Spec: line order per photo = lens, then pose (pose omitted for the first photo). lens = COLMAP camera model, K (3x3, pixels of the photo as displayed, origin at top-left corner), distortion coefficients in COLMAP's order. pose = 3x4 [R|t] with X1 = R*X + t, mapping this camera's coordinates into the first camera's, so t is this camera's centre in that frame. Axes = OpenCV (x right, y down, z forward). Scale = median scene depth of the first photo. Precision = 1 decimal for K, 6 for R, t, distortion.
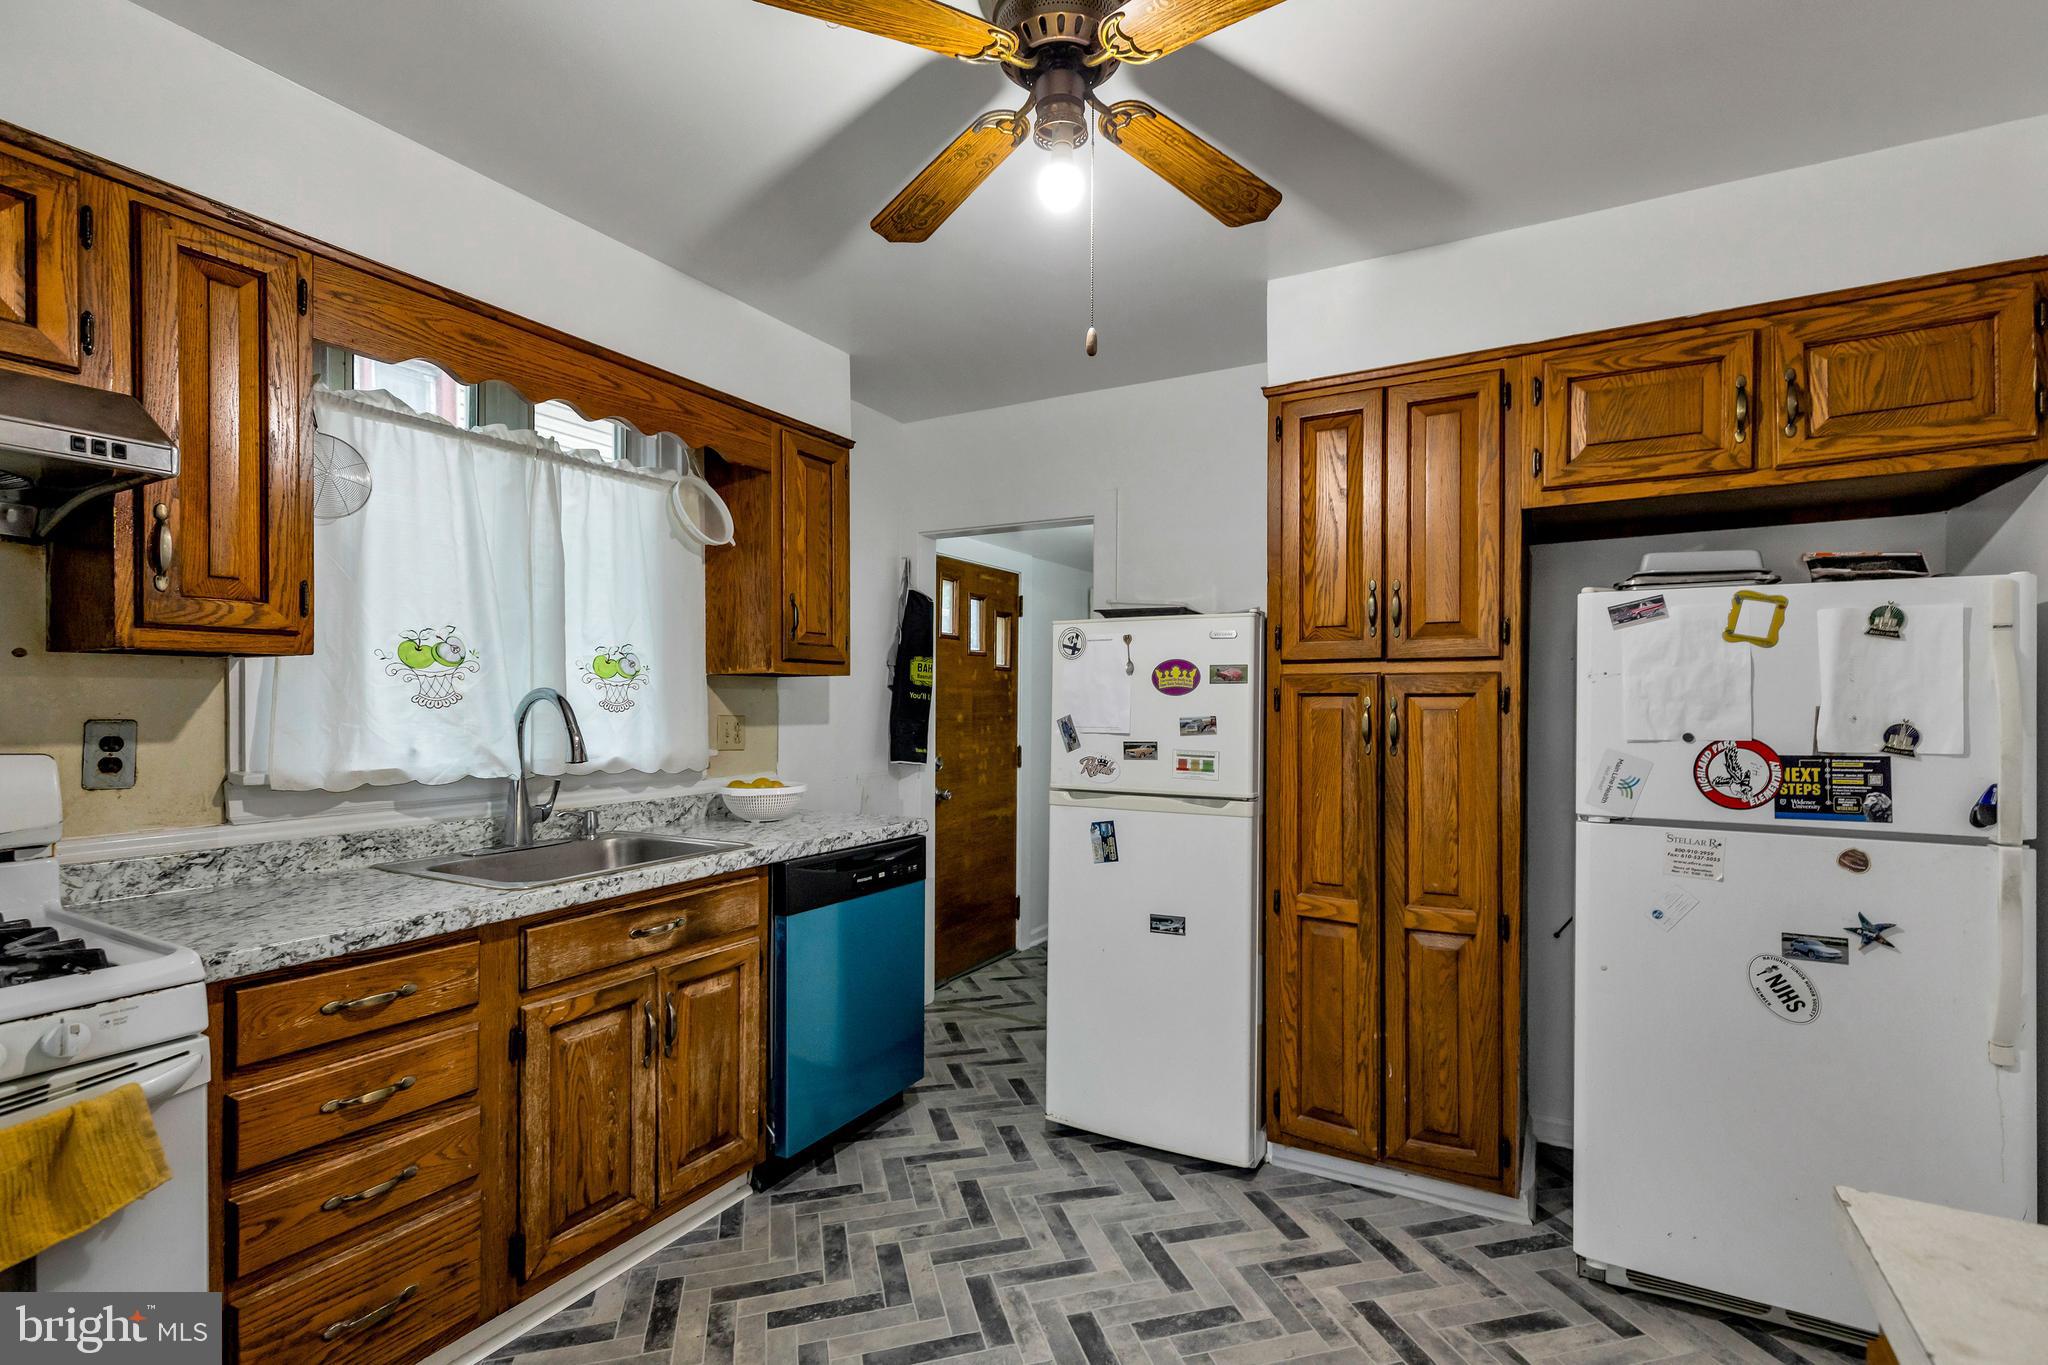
lens RADIAL K [[950.1, 0, 1037.0], [0, 950.1, 700.4], [0, 0, 1]] dist [0.002572, -0.000494]
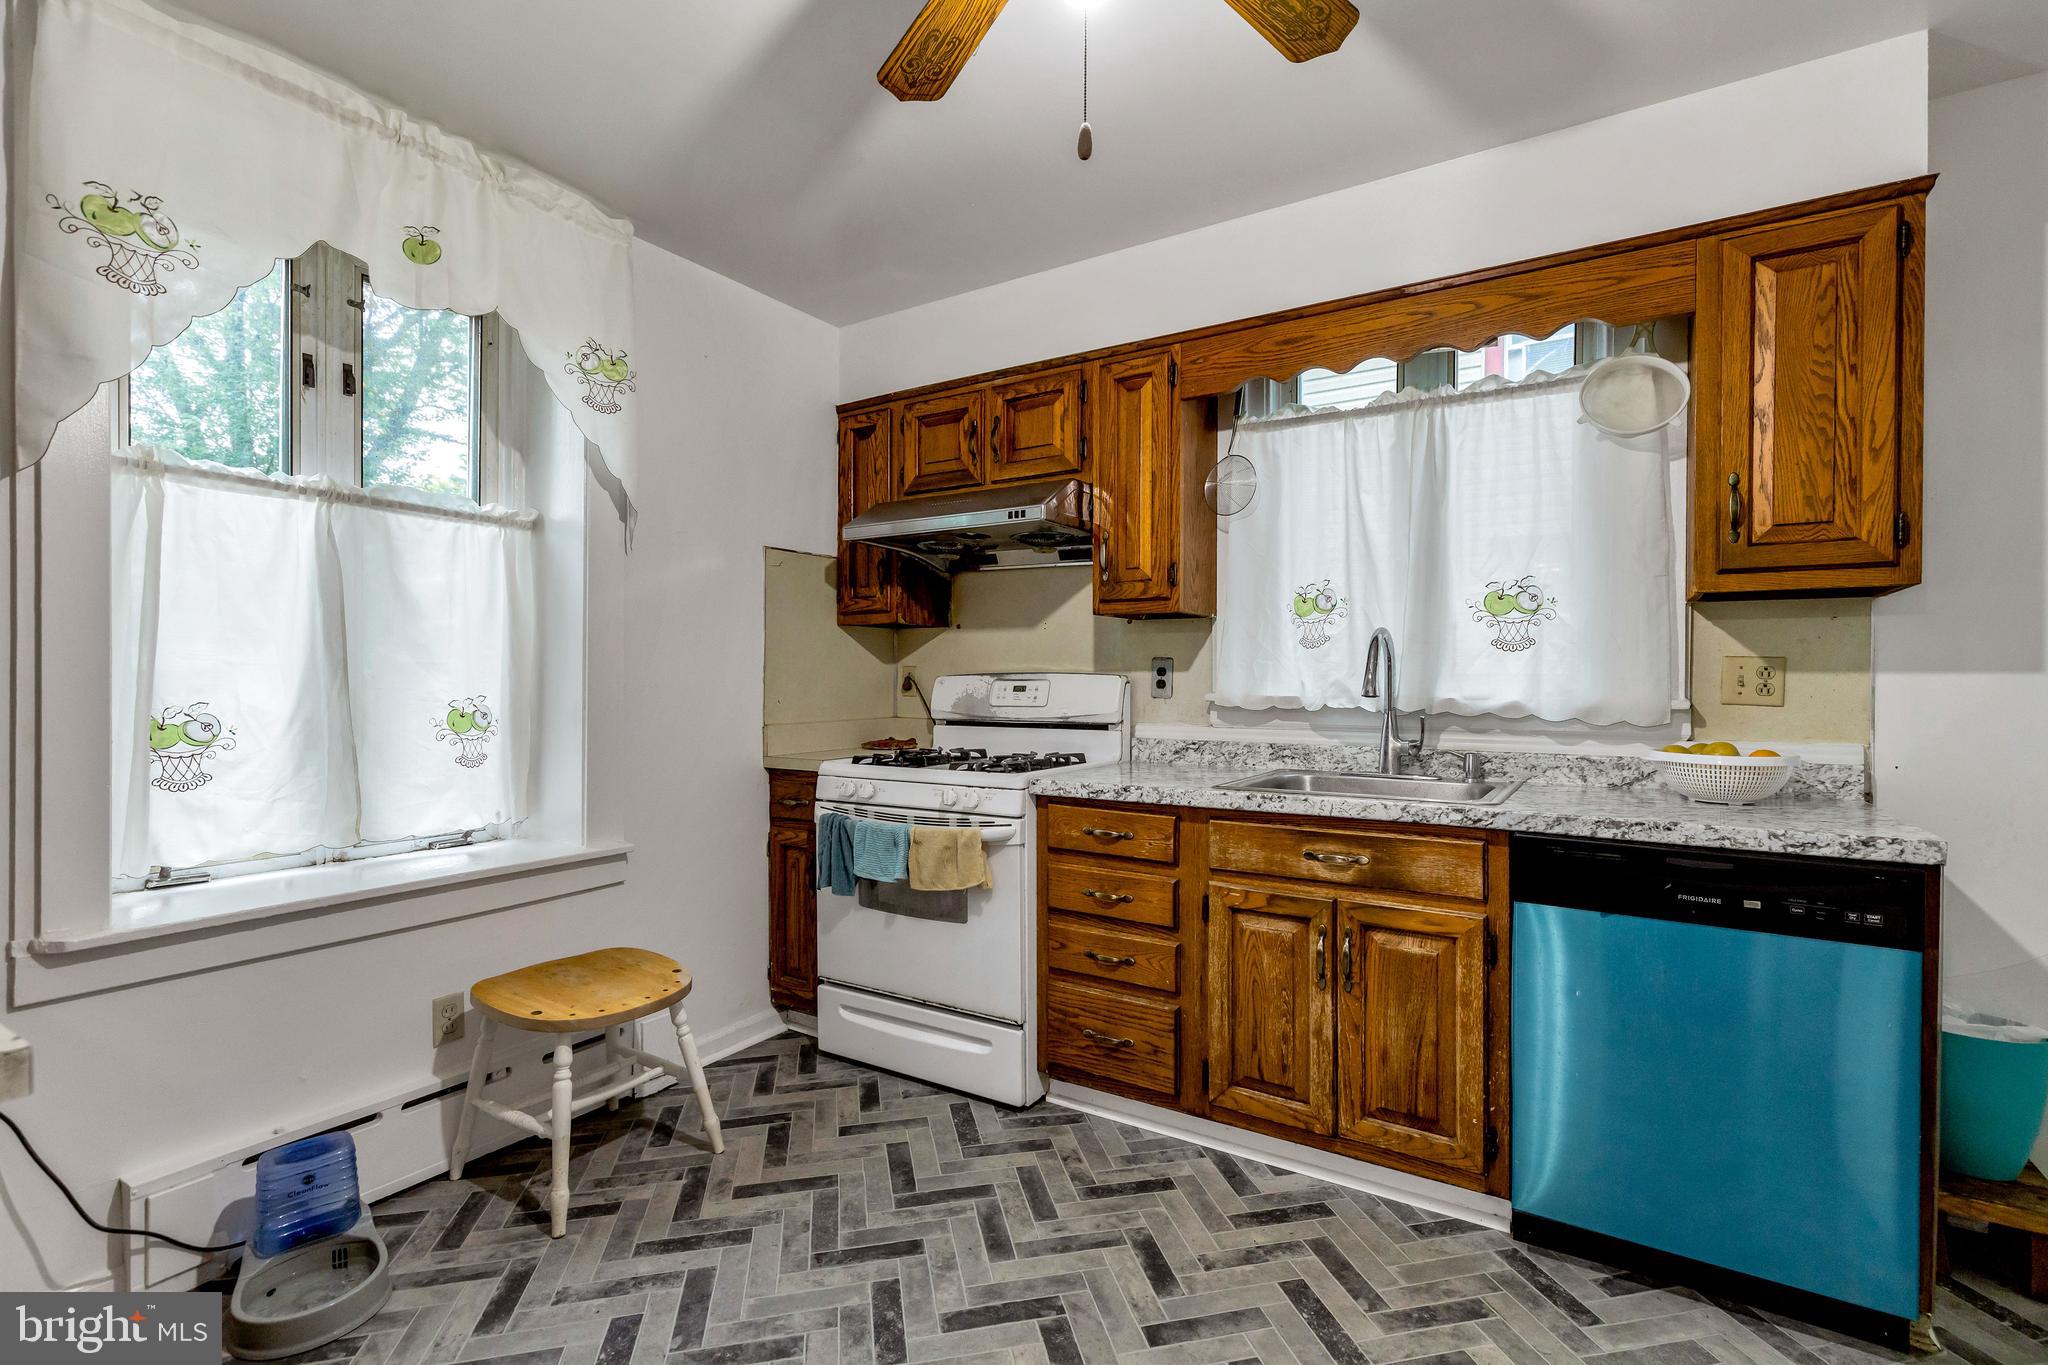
lens RADIAL K [[950.1, 0, 1042.0], [0, 950.1, 674.9], [0, 0, 1]] dist [0.002572, -0.000494]
pose [[-0.070624, -0.004021, -0.997495, 0.627446], [-0.001688, 0.999991, -0.003911, 0.048971], [0.997502, 0.001408, -0.070630, 0.754680]]
